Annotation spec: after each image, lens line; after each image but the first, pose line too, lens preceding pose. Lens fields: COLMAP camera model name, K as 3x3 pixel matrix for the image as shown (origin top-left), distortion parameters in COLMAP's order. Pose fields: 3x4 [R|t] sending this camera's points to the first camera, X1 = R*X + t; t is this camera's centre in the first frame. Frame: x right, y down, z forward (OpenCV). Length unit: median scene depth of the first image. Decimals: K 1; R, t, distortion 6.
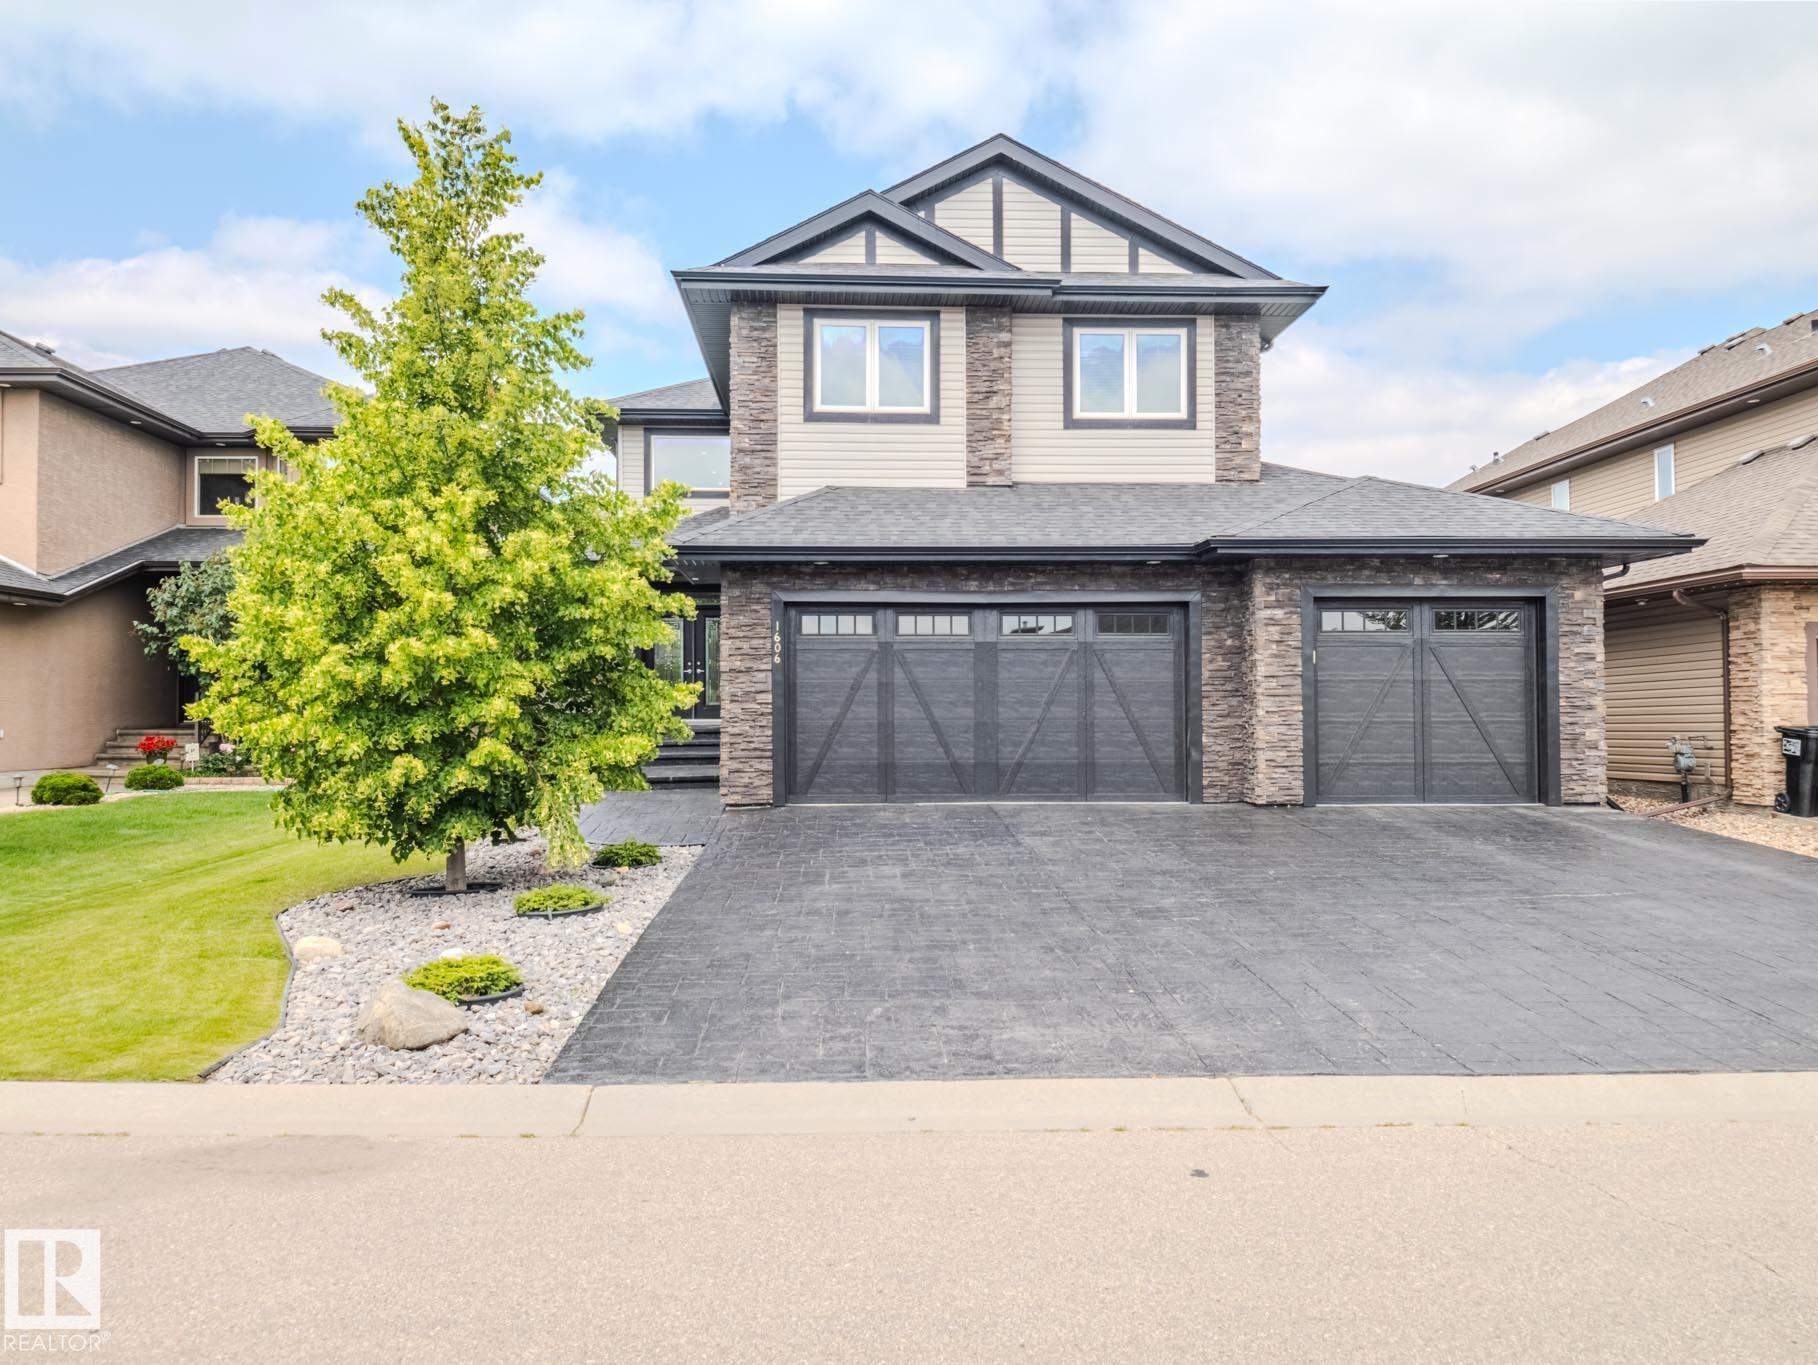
lens RADIAL K [[1379.0, 0, 909.5], [0, 1379.0, 695.7], [0, 0, 1]] dist [0.020359, 0.004057]
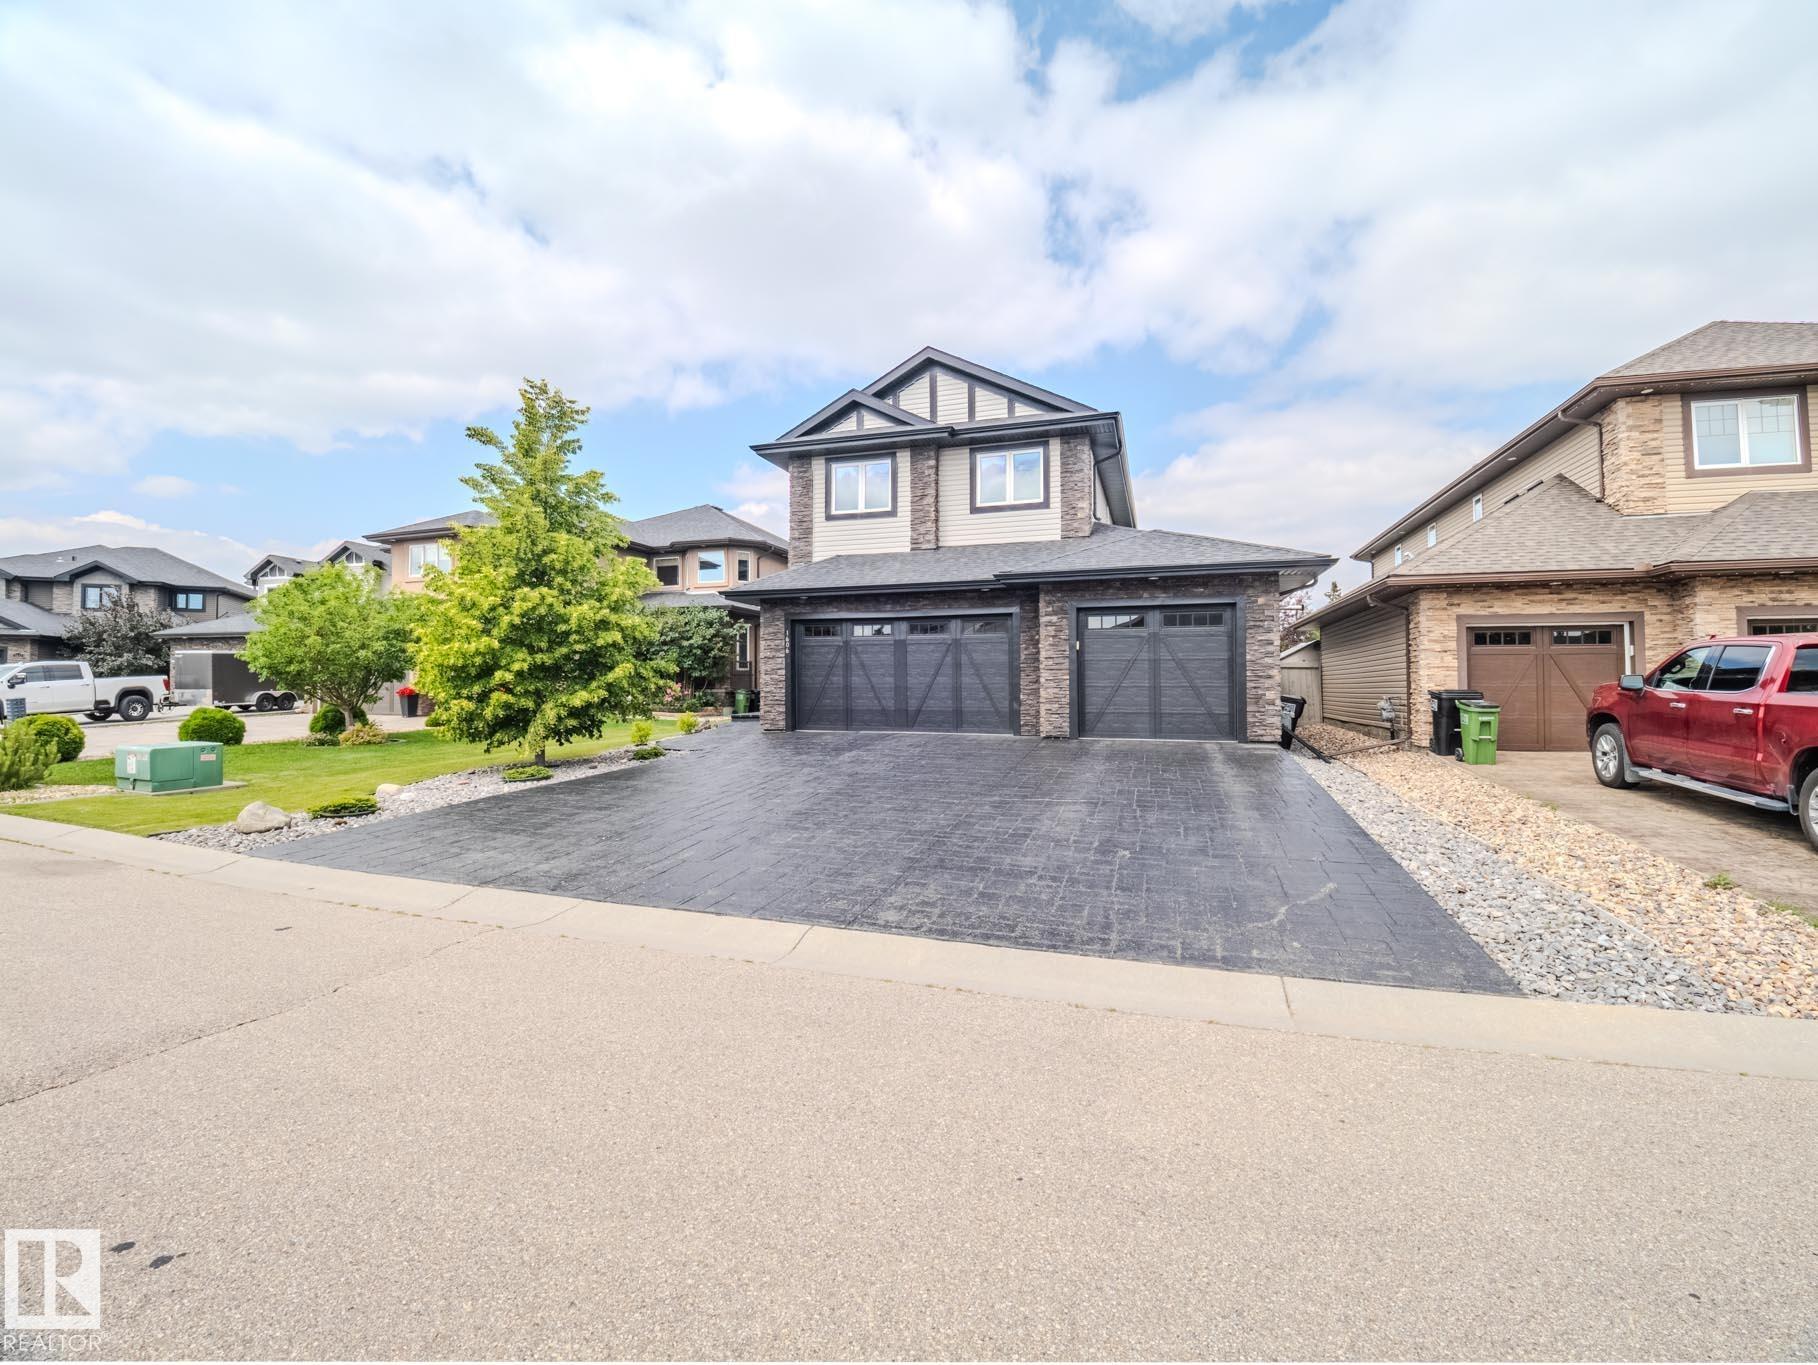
lens RADIAL K [[755.2, 0, 919.2], [0, 755.2, 676.0], [0, 0, 1]] dist [-0.003741, -0.003130]
pose [[0.938304, -0.001848, -0.345807, 0.406591], [0.003054, 0.999991, 0.002943, 0.004138], [0.345798, -0.003818, 0.938301, 0.115079]]
